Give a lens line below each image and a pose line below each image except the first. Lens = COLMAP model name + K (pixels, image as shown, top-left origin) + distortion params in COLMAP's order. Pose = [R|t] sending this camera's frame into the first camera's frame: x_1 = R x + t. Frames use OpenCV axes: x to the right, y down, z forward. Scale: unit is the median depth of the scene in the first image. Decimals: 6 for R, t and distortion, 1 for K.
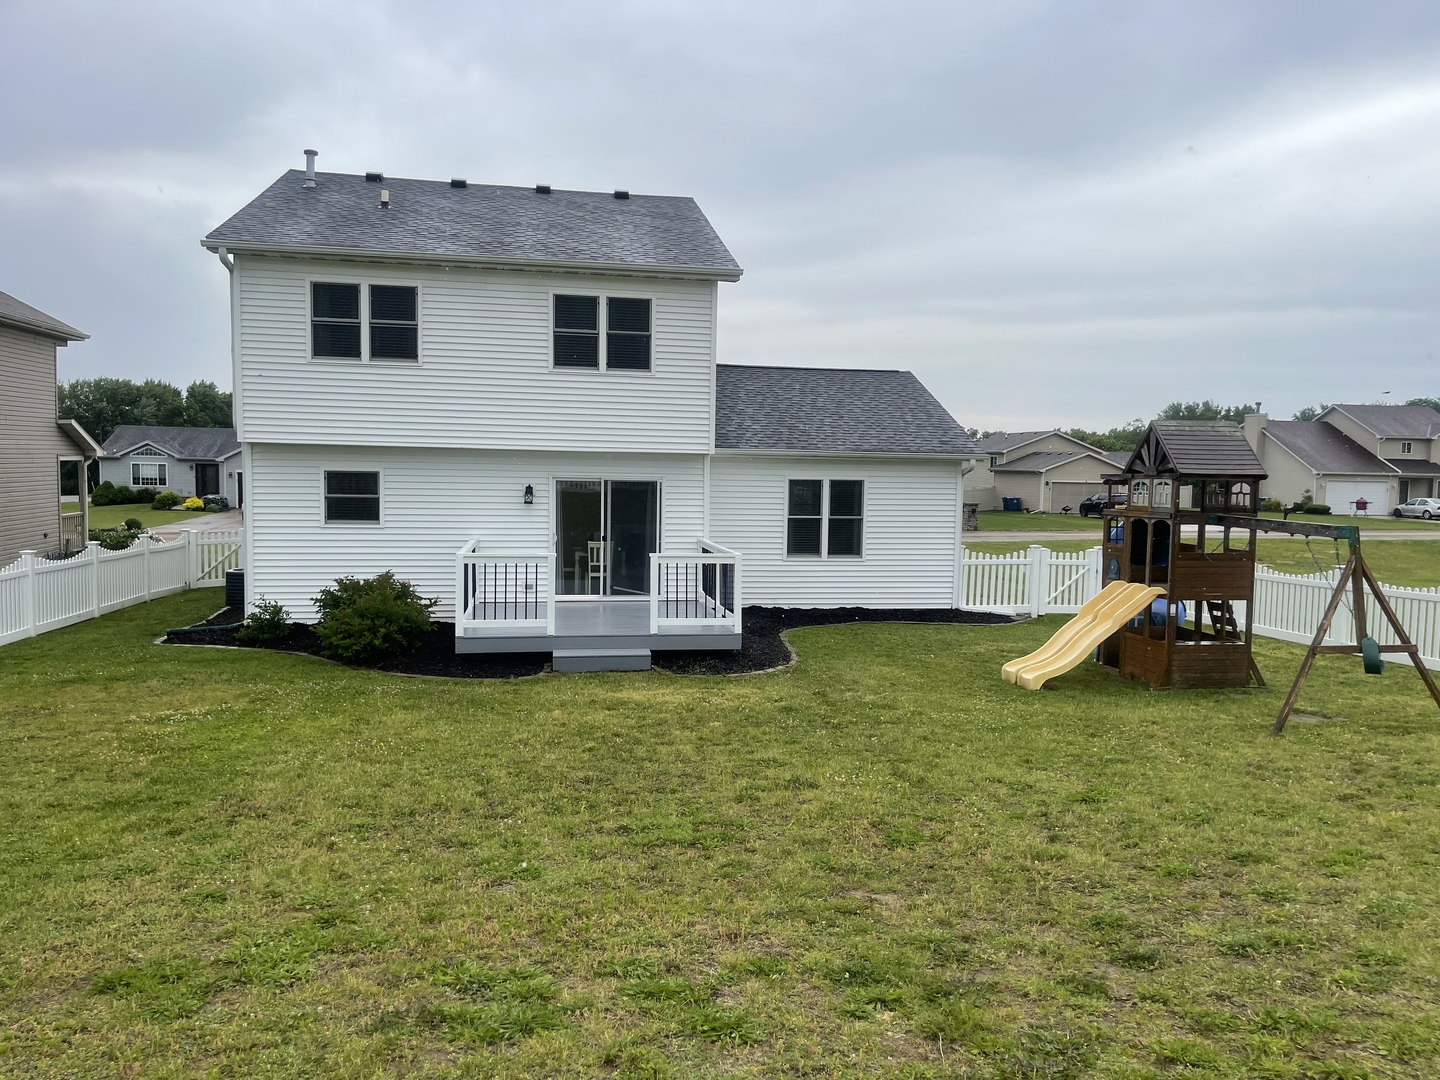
lens RADIAL K [[1092.5, 0, 720.0], [0, 1092.5, 540.0], [0, 0, 1]] dist [0.084387, -0.113030]
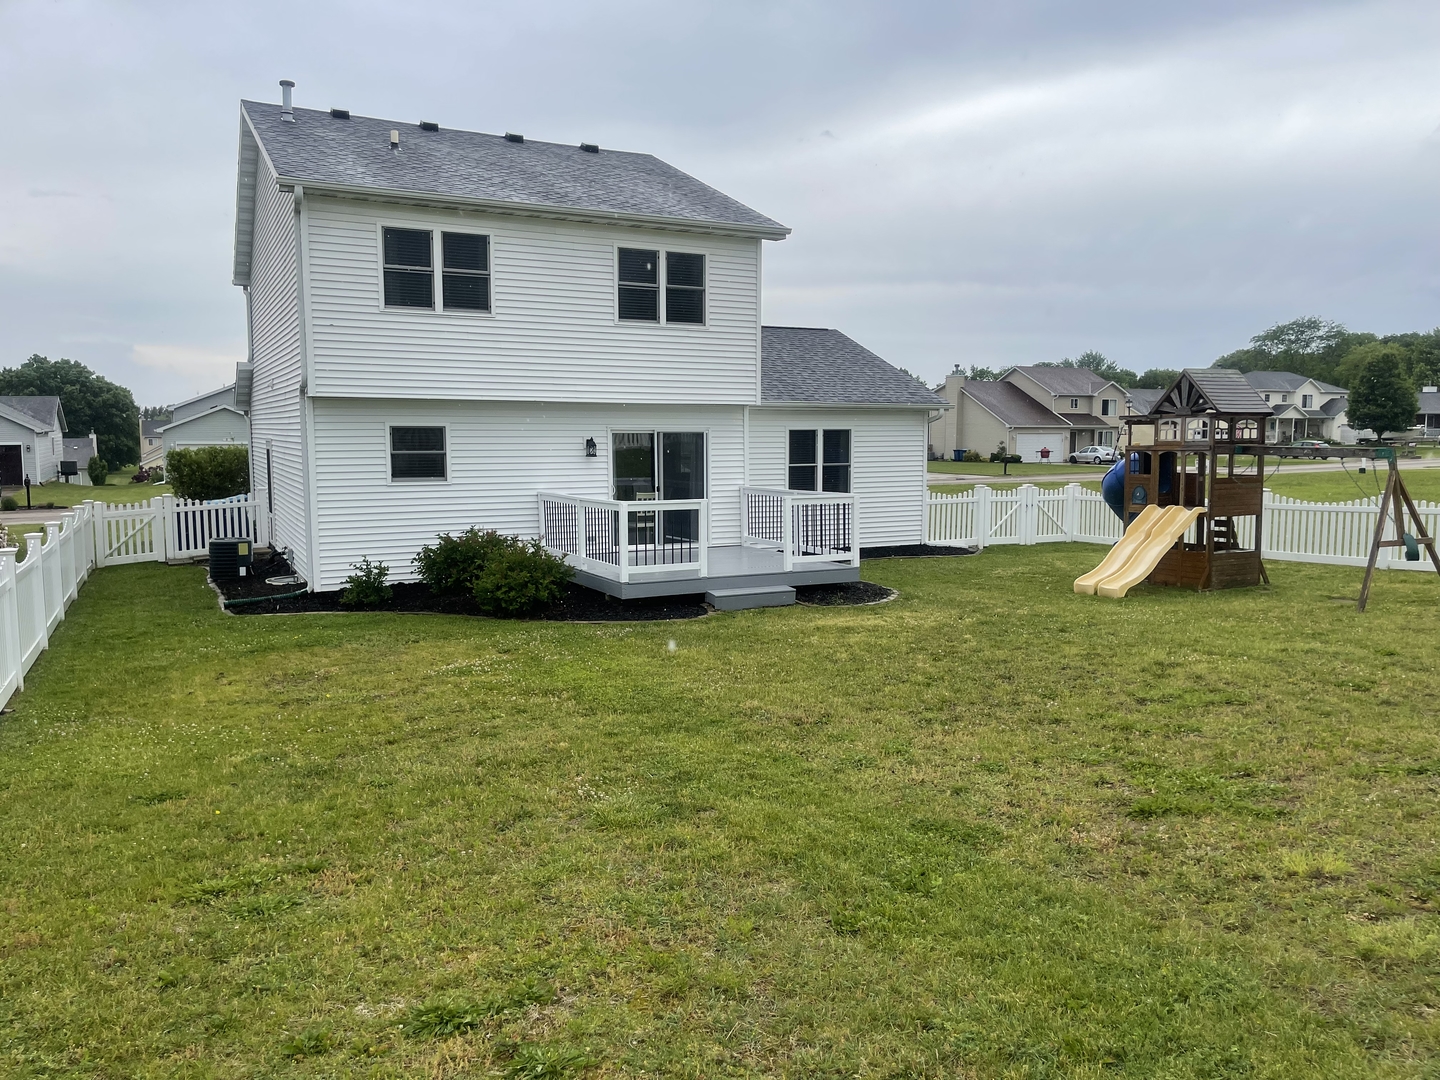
lens RADIAL K [[1090.2, 0, 720.0], [0, 1090.2, 540.0], [0, 0, 1]] dist [0.086089, -0.121729]
pose [[0.955110, -0.047299, 0.292452, -0.367019], [0.037919, 0.998571, 0.037664, 0.010669], [-0.293816, -0.024884, 0.955538, 0.001743]]
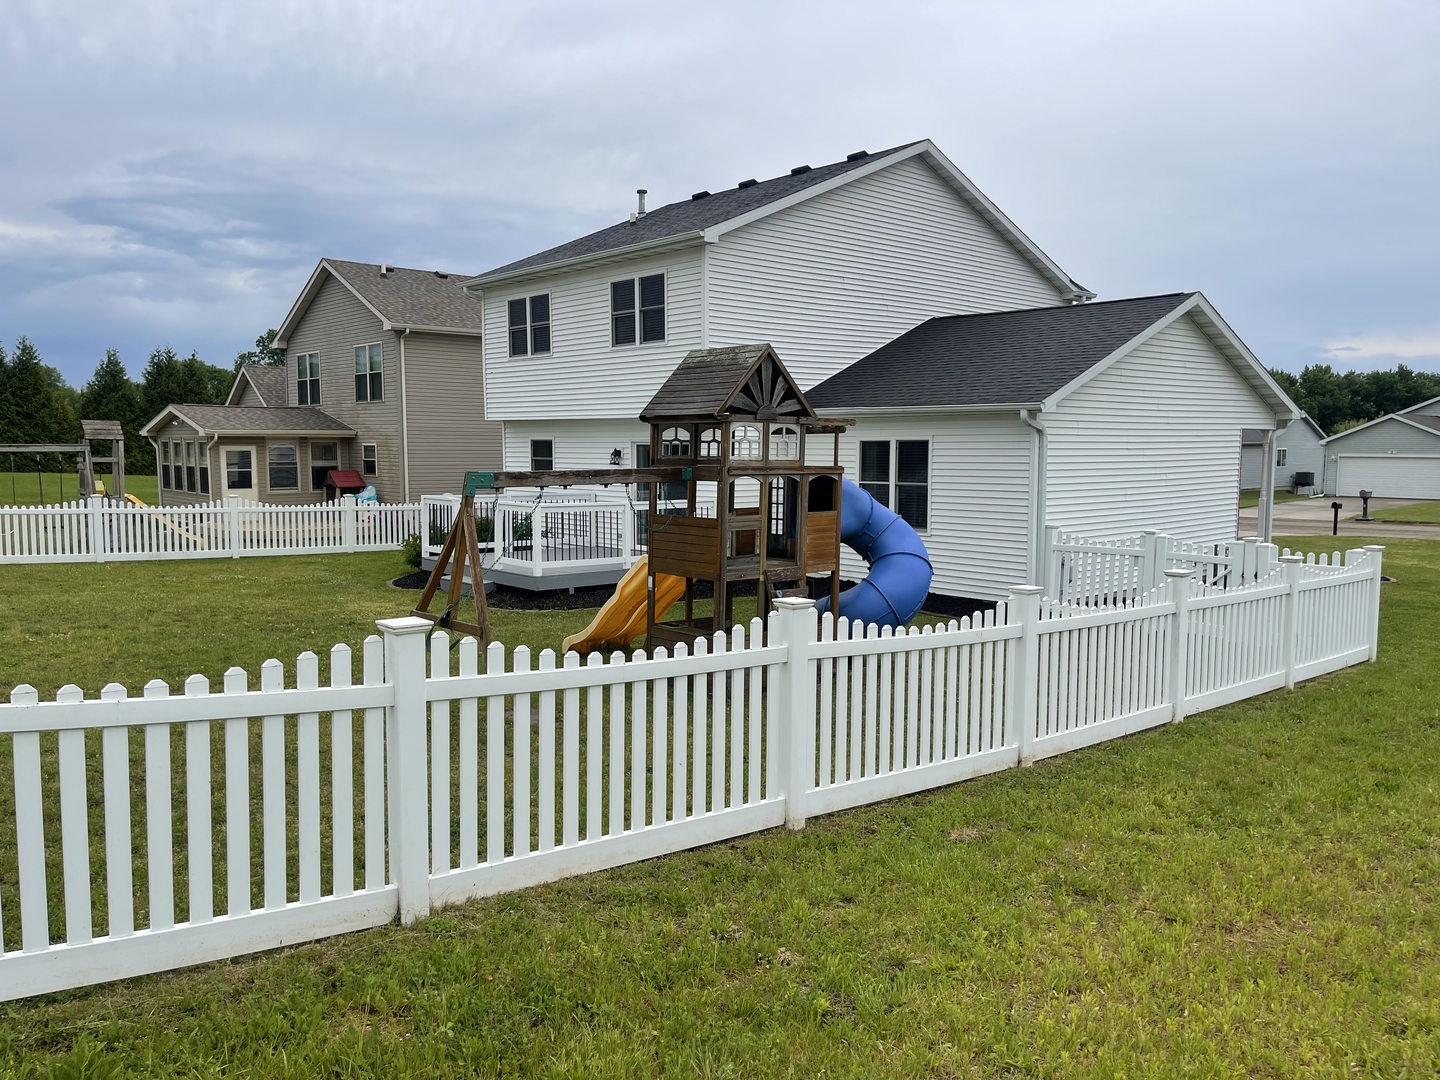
lens RADIAL K [[1090.2, 0, 720.0], [0, 1090.2, 540.0], [0, 0, 1]] dist [0.086089, -0.121729]
pose [[0.532846, 0.056561, -0.844320, 0.897232], [-0.049643, 0.998135, 0.035535, 0.000508], [0.844755, 0.022980, 0.534660, 0.480793]]
